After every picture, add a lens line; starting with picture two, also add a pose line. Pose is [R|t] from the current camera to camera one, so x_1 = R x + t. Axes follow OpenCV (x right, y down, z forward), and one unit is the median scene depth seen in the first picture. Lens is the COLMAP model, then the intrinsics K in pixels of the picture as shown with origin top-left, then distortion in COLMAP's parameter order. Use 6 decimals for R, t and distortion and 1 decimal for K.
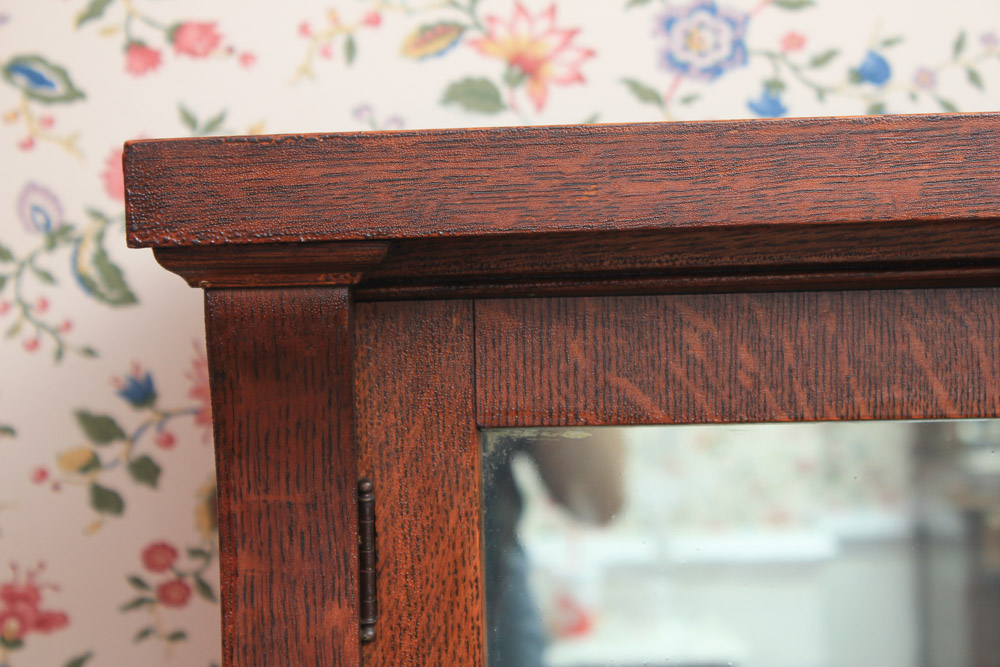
lens RADIAL K [[2267.9, 0, 528.3], [0, 2267.9, 332.2], [0, 0, 1]] dist [0.061884, -0.093013]
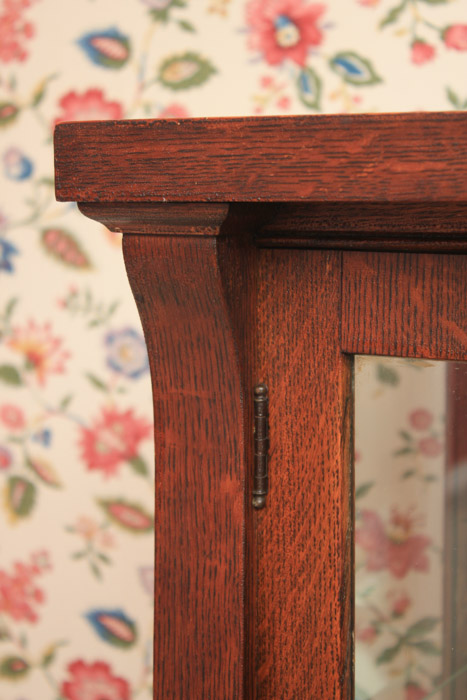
lens RADIAL K [[1587.5, 0, 234.3], [0, 1587.5, 340.4], [0, 0, 1]] dist [0.061884, -0.093013]
pose [[0.868666, 0.079687, -0.488946, 0.359882], [-0.048250, 0.995895, 0.076587, -0.029651], [0.493042, -0.042937, 0.868945, 0.201576]]
